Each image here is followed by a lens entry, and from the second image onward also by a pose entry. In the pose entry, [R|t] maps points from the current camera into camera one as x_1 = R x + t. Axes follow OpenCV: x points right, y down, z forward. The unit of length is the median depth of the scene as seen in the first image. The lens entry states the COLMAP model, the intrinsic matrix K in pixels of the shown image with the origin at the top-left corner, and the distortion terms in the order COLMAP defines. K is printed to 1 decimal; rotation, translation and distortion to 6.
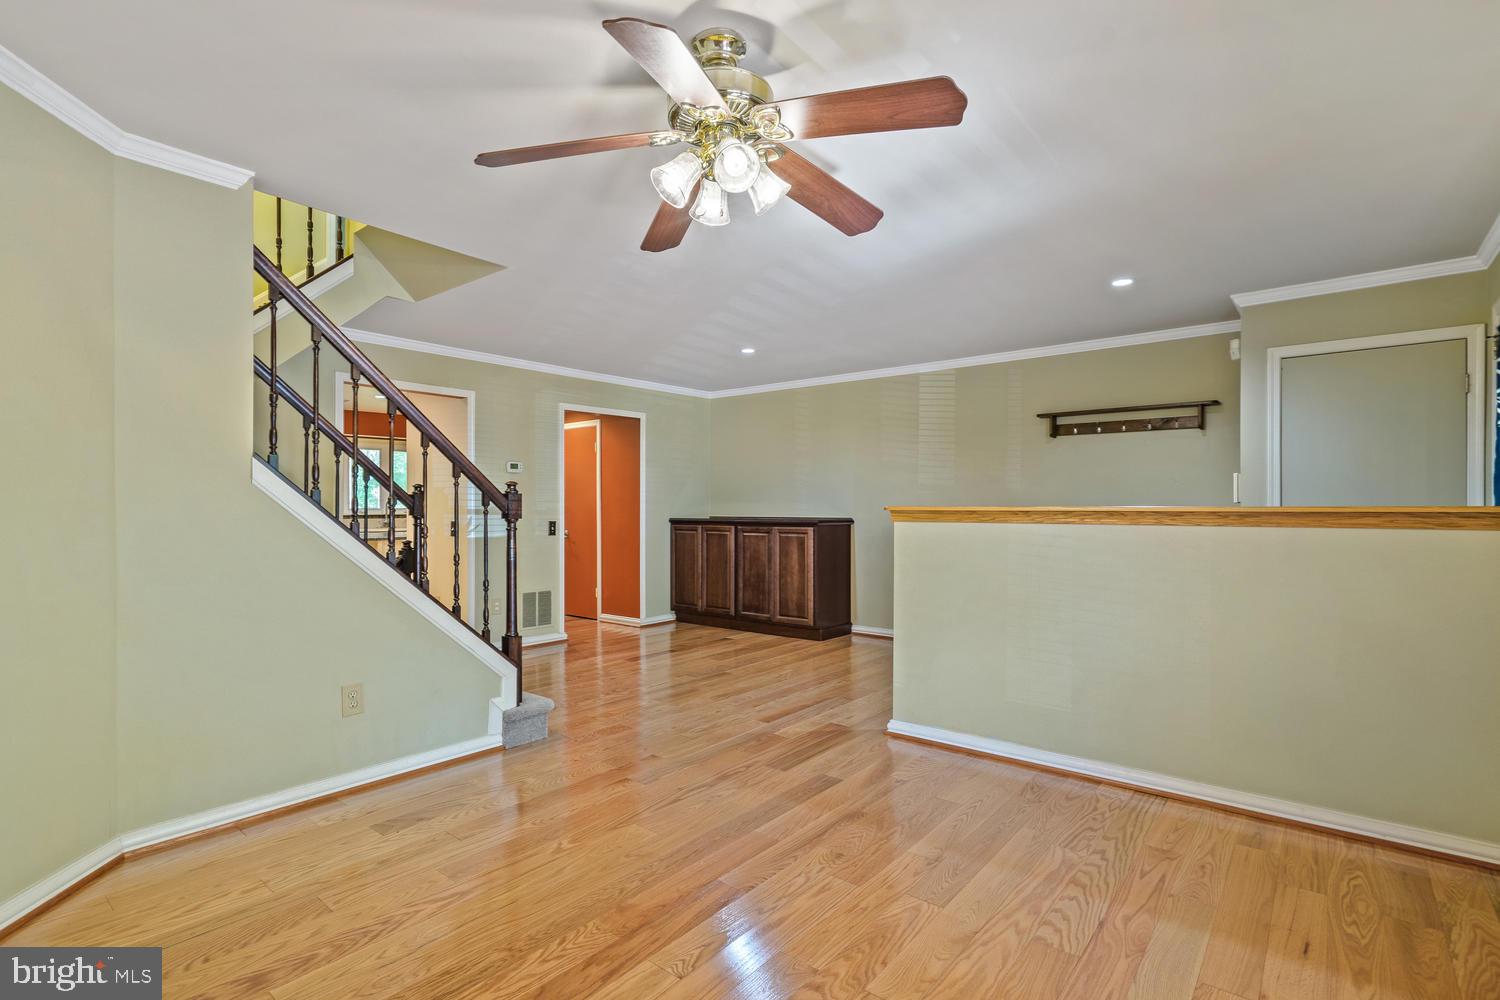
lens RADIAL K [[662.5, 0, 822.3], [0, 662.5, 508.5], [0, 0, 1]] dist [0.002991, 0.000596]
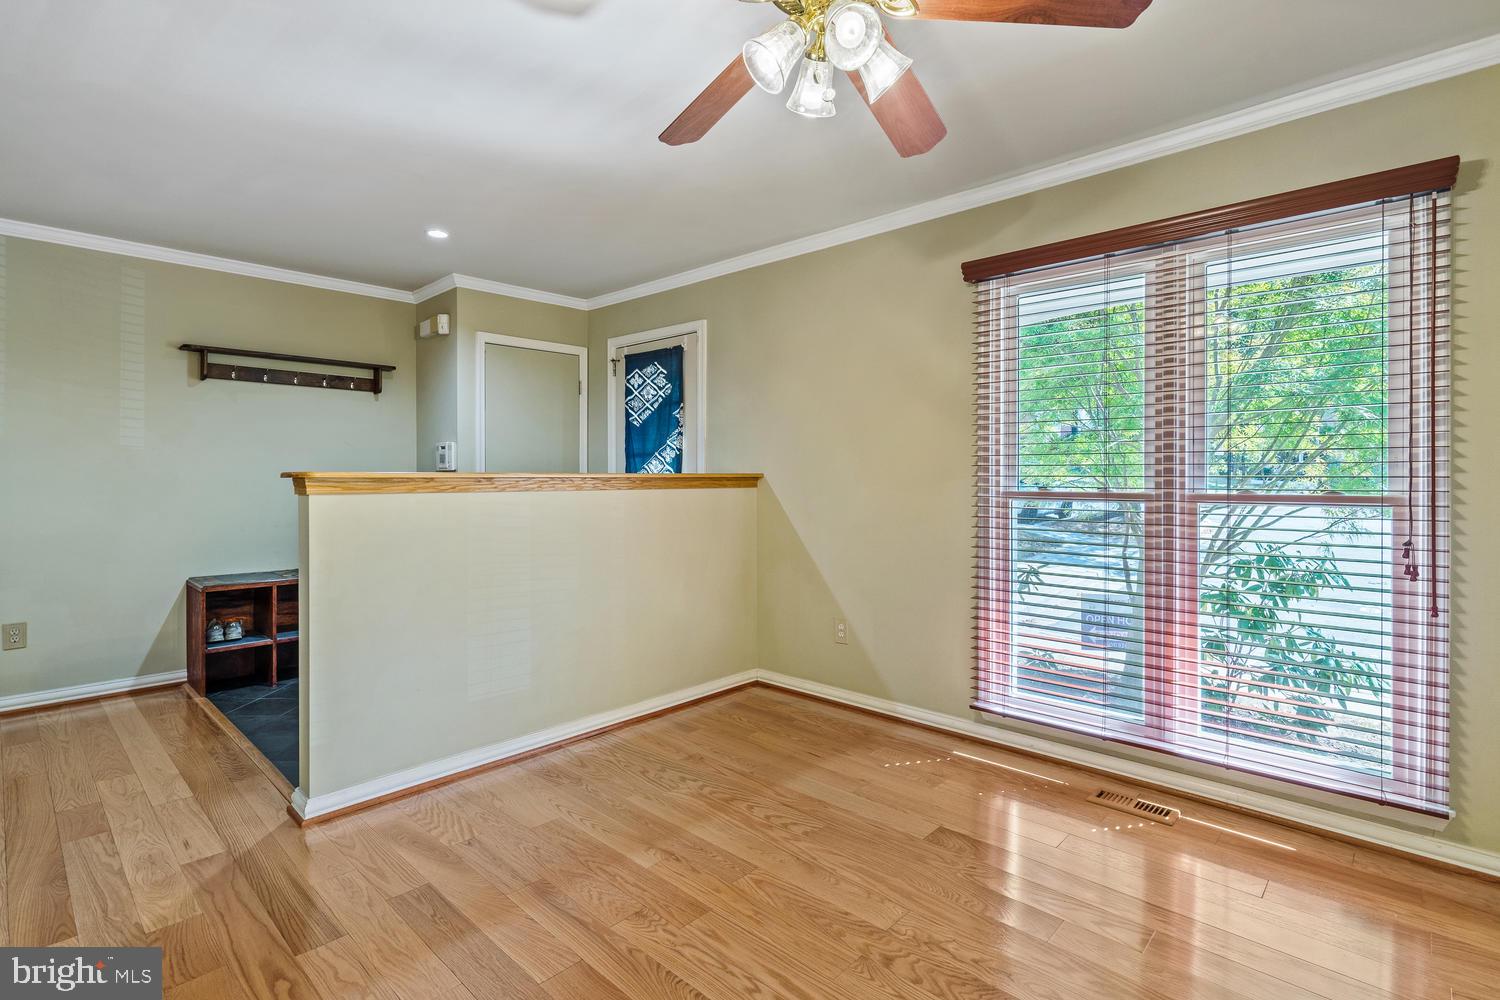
lens RADIAL K [[719.2, 0, 674.8], [0, 719.2, 478.6], [0, 0, 1]] dist [-0.004205, -0.000296]
pose [[0.198322, -0.004424, 0.980127, -0.696759], [0.001217, 0.999990, 0.004267, 0.001428], [-0.980136, 0.000347, 0.198325, 0.688374]]
